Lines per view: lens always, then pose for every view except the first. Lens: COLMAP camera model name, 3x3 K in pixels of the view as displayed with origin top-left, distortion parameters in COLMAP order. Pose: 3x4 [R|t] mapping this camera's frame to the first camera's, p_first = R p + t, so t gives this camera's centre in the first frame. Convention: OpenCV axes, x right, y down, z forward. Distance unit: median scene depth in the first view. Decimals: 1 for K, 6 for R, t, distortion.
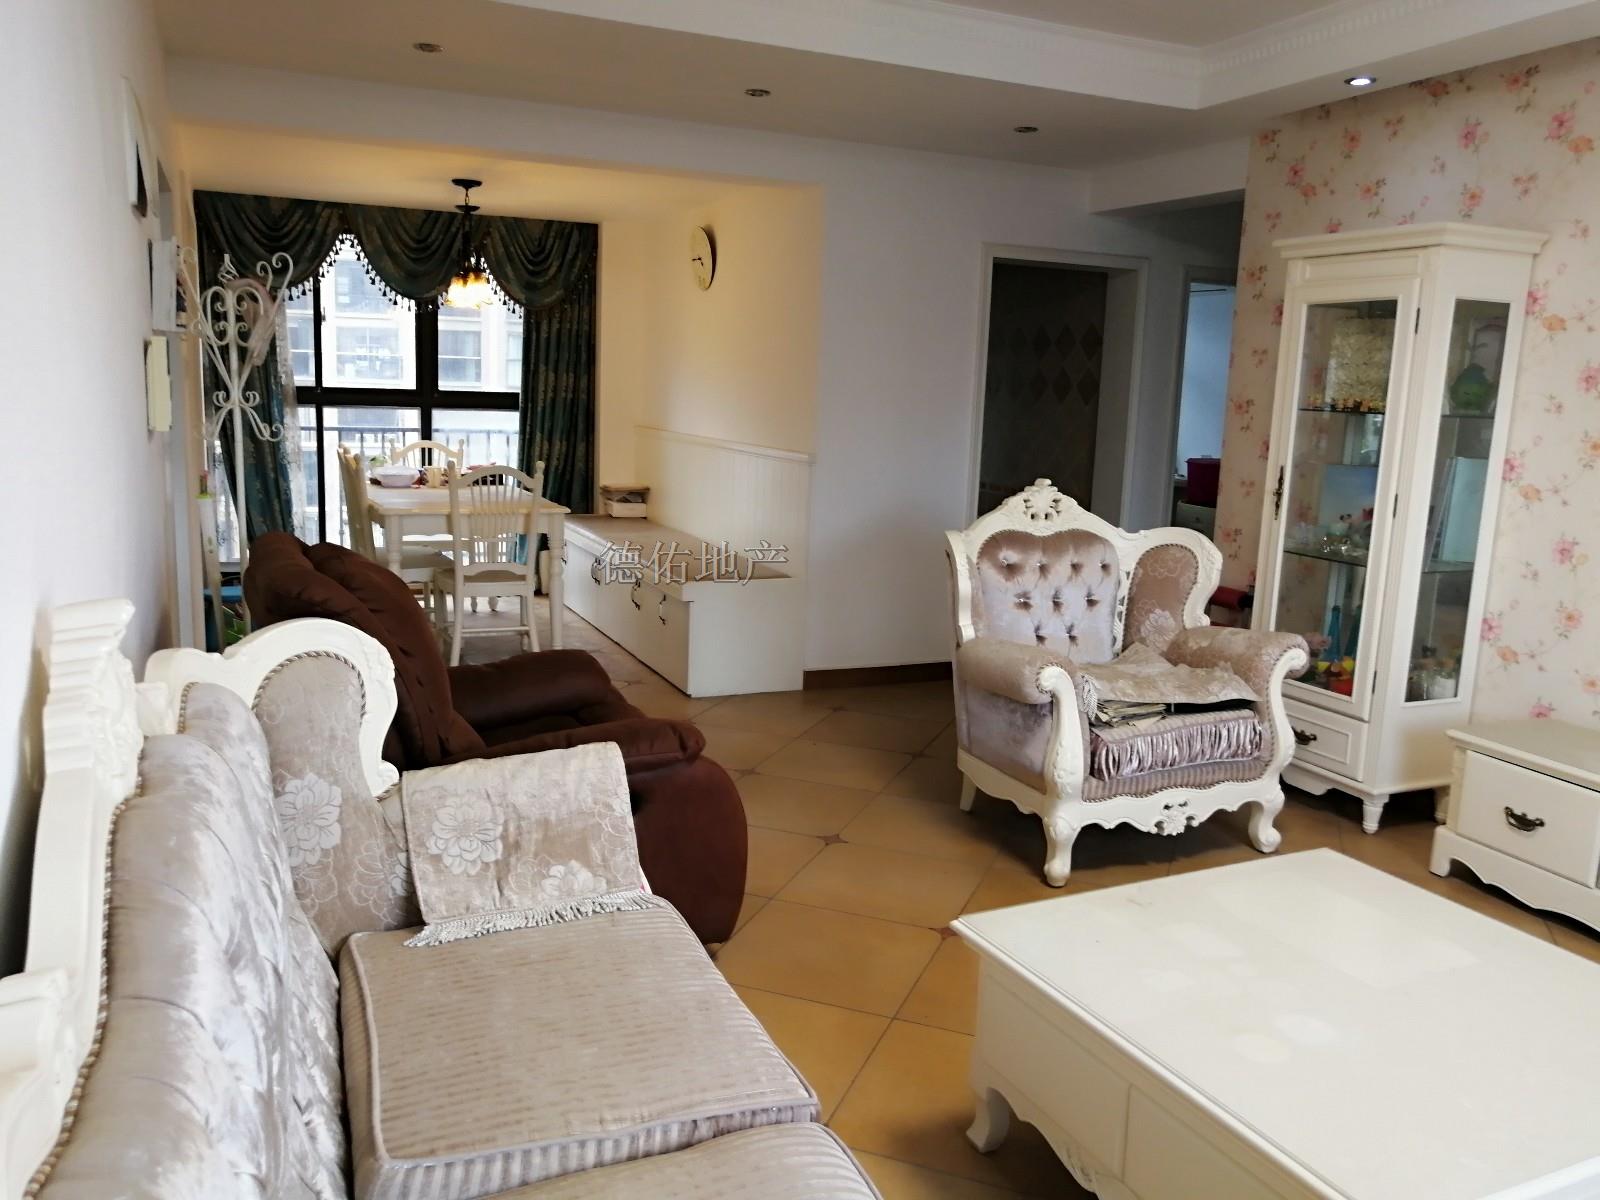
lens RADIAL K [[1229.4, 0, 800.0], [0, 1229.4, 600.0], [0, 0, 1]] dist [-0.005641, -0.003562]
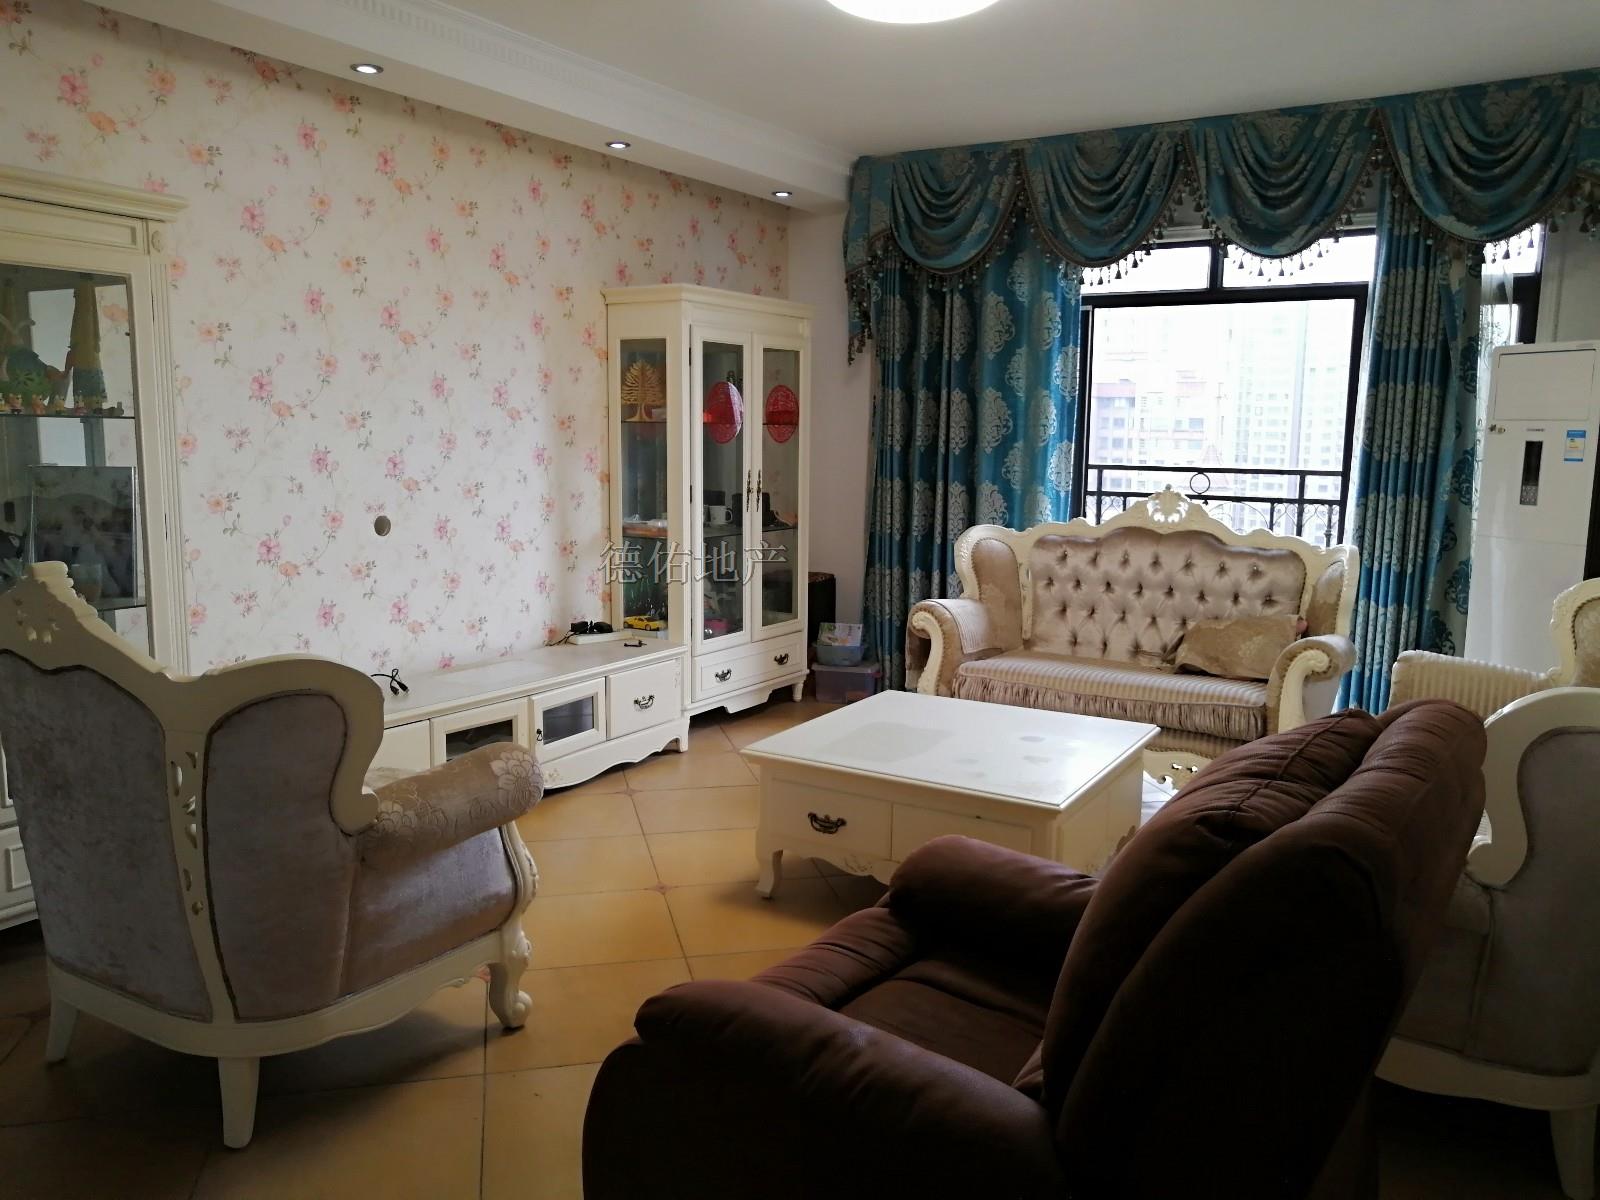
lens RADIAL K [[1274.3, 0, 770.0], [0, 1274.3, 602.0], [0, 0, 1]] dist [-0.057240, 0.112145]
pose [[-0.559821, -0.160986, 0.812825, -0.551253], [0.106069, 0.958953, 0.262981, -0.252848], [-0.821797, 0.233438, -0.519766, 1.322216]]
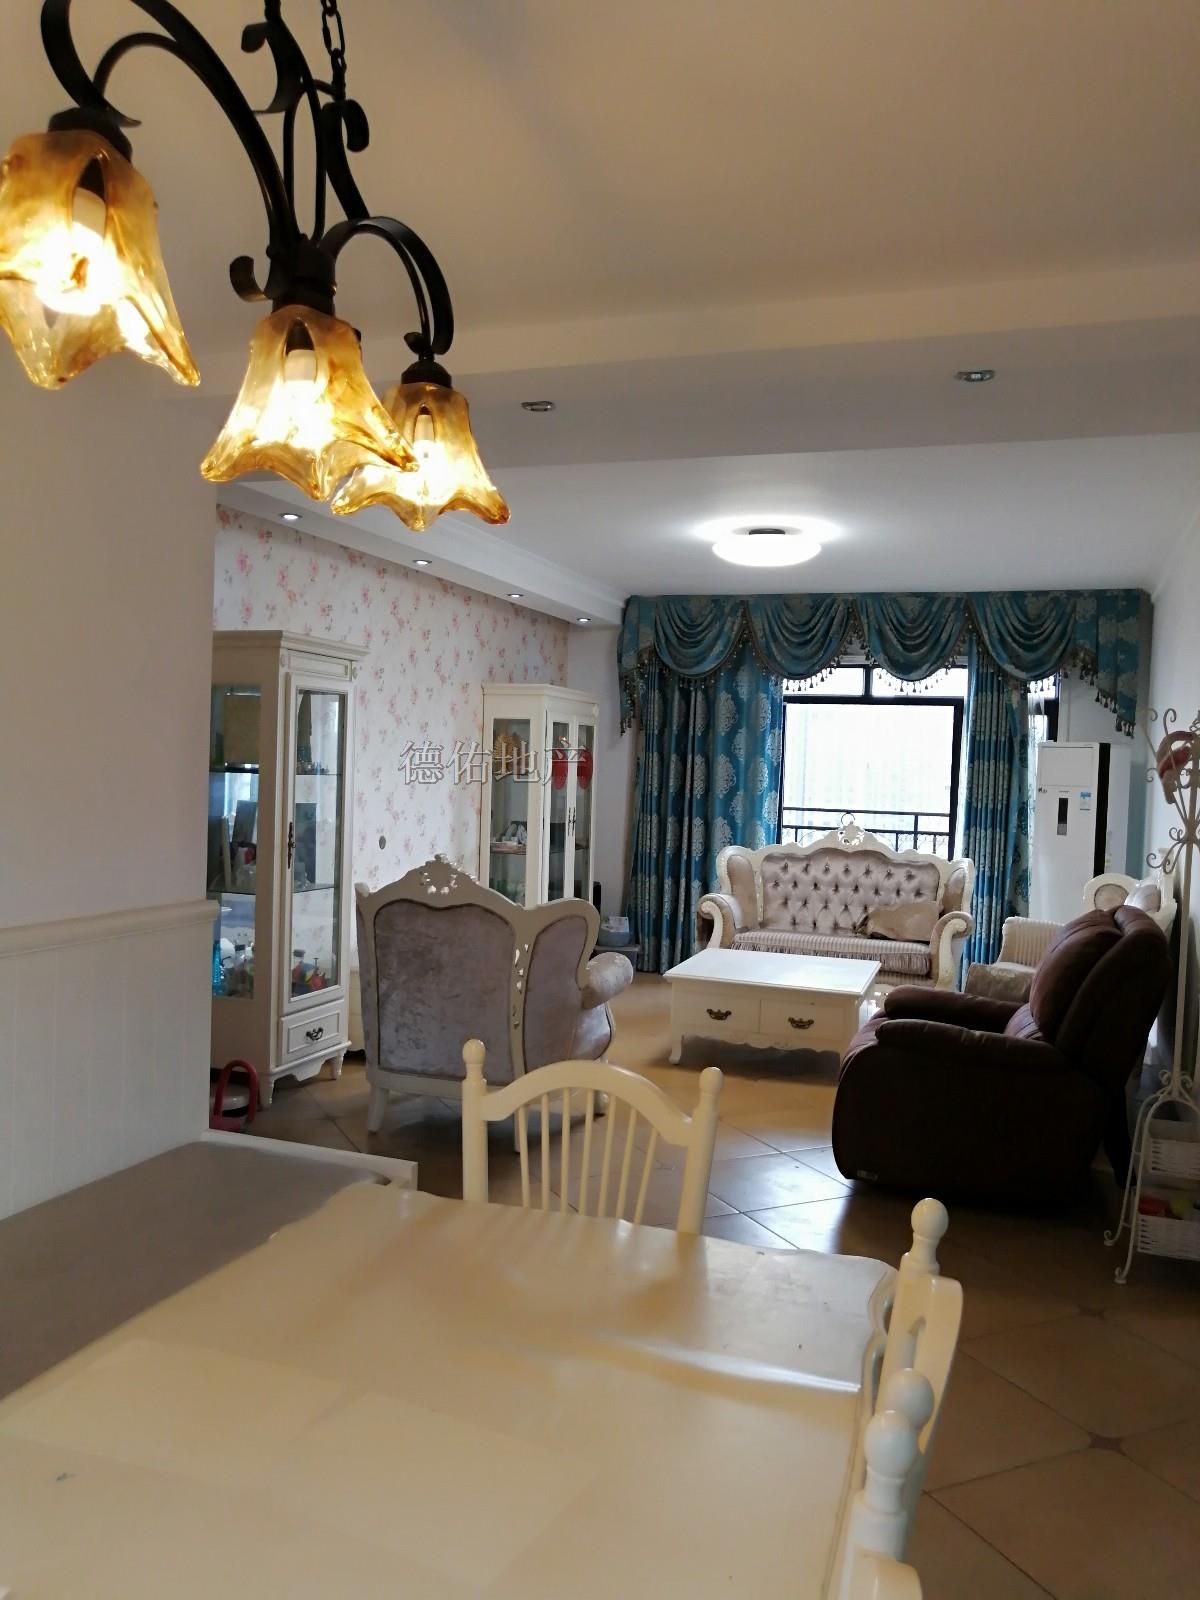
lens RADIAL K [[1229.4, 0, 600.0], [0, 1229.4, 800.0], [0, 0, 1]] dist [-0.005641, -0.003562]
pose [[-0.725288, -0.083661, 0.683343, -0.720684], [0.053657, 0.982700, 0.177261, -0.363344], [-0.686351, 0.165232, -0.708252, 1.837697]]
